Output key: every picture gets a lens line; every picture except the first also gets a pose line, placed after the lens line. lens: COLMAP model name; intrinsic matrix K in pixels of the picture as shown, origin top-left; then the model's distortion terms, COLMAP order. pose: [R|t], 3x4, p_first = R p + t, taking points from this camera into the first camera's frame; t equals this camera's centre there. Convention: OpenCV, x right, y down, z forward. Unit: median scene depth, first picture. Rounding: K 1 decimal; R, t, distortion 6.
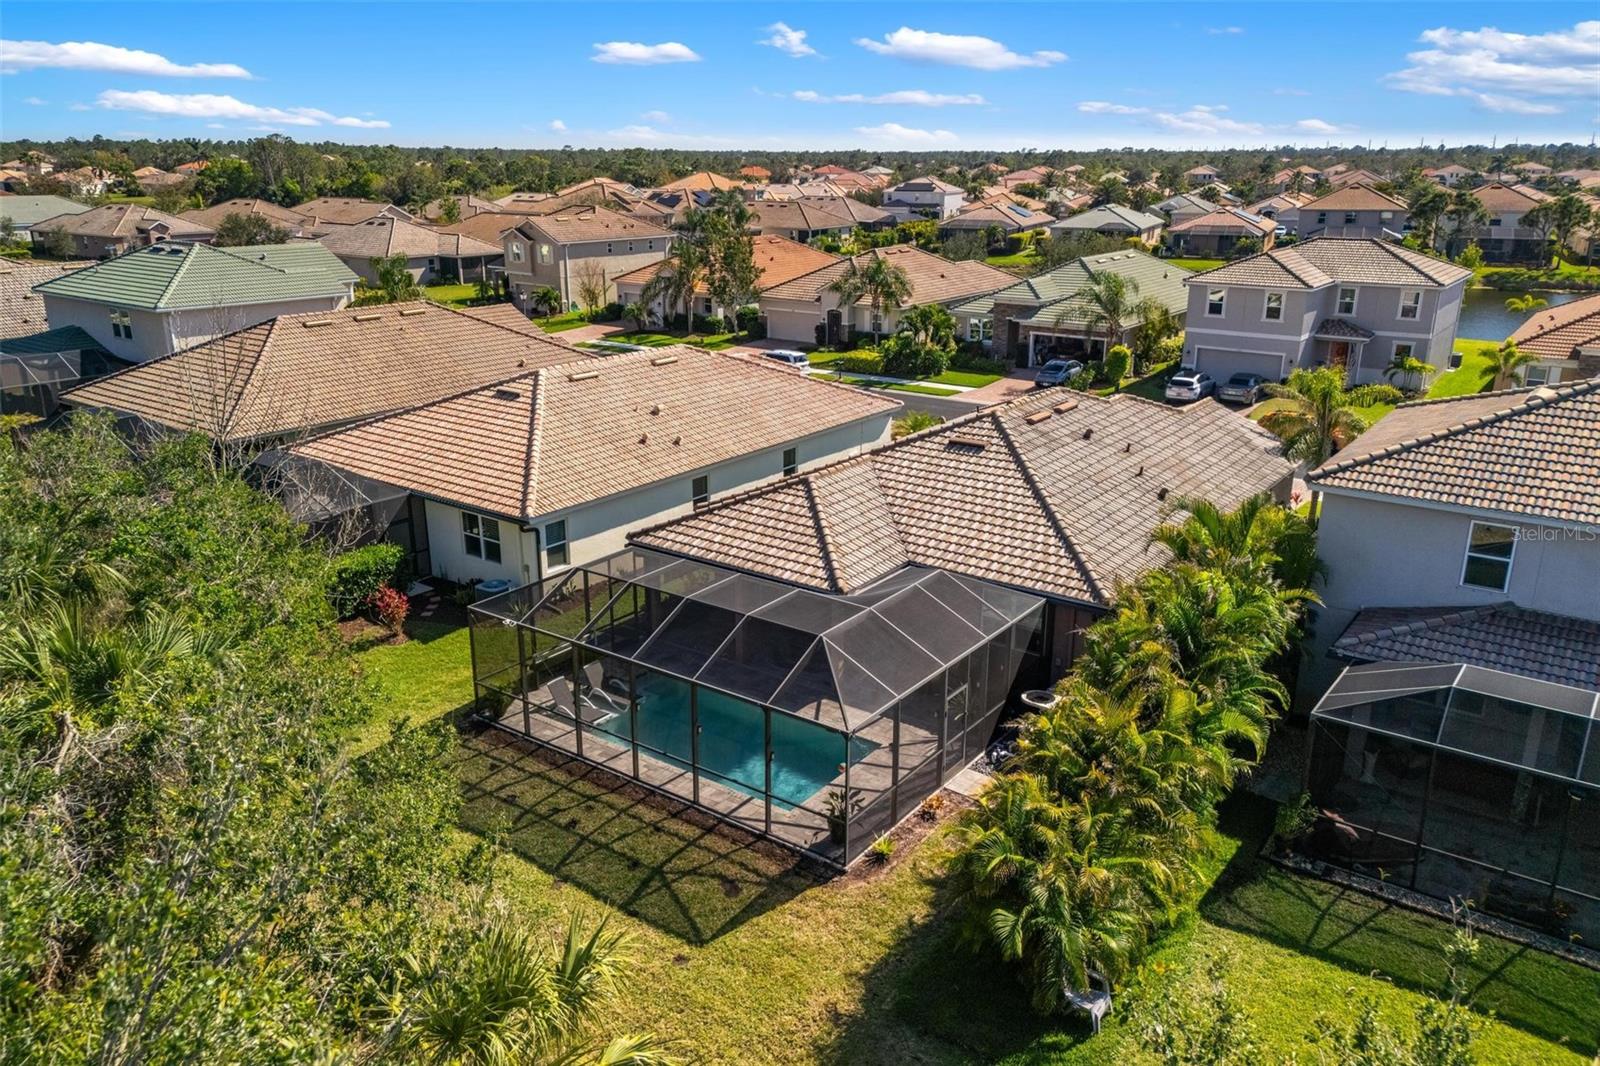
lens RADIAL K [[1162.1, 0, 800.0], [0, 1162.1, 533.0], [0, 0, 1]] dist [0.079523, -0.094987]
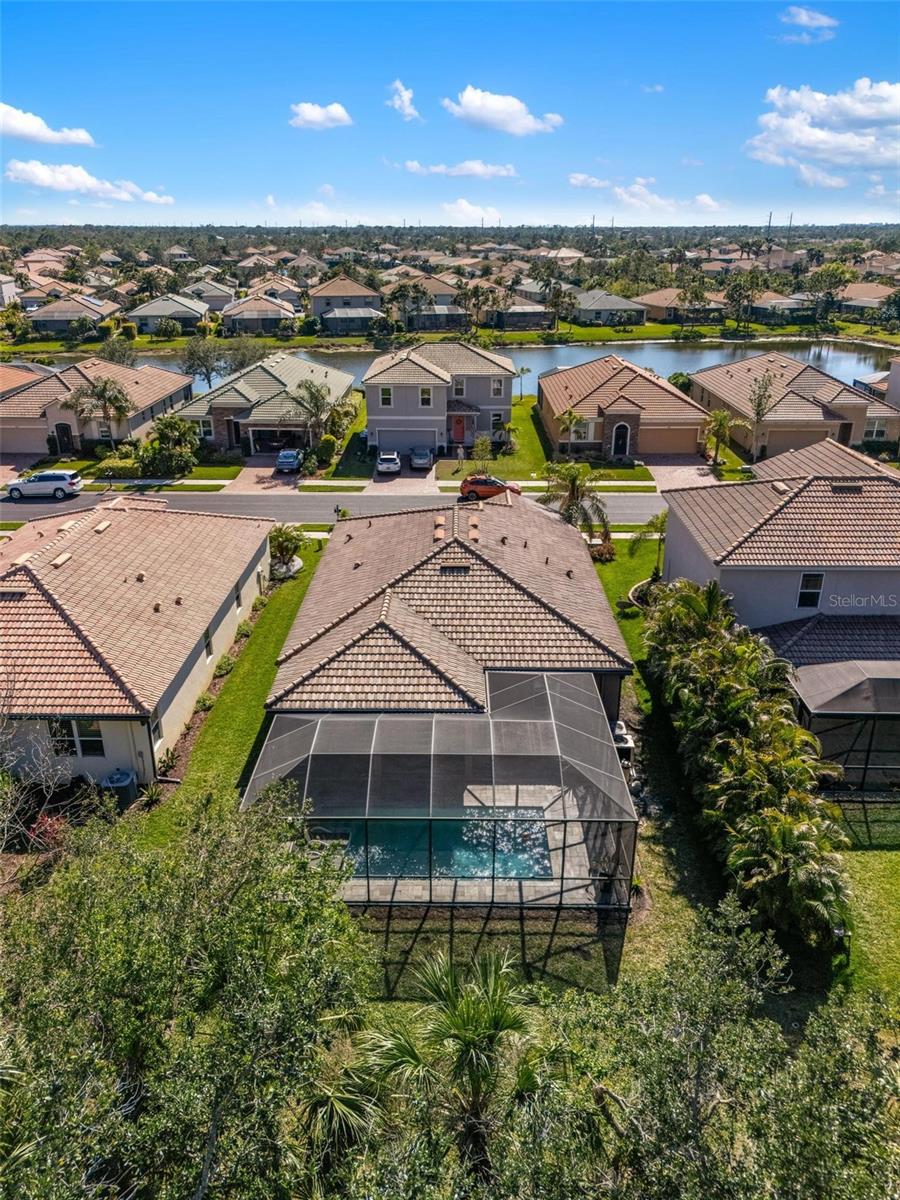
lens RADIAL K [[884.3, 0, 450.0], [0, 884.3, 600.0], [0, 0, 1]] dist [0.050134, -0.002479]
pose [[0.814505, -0.222826, 0.535659, -0.404227], [0.178730, 0.974769, 0.133718, -0.168801], [-0.551940, -0.013176, 0.833780, 0.127253]]
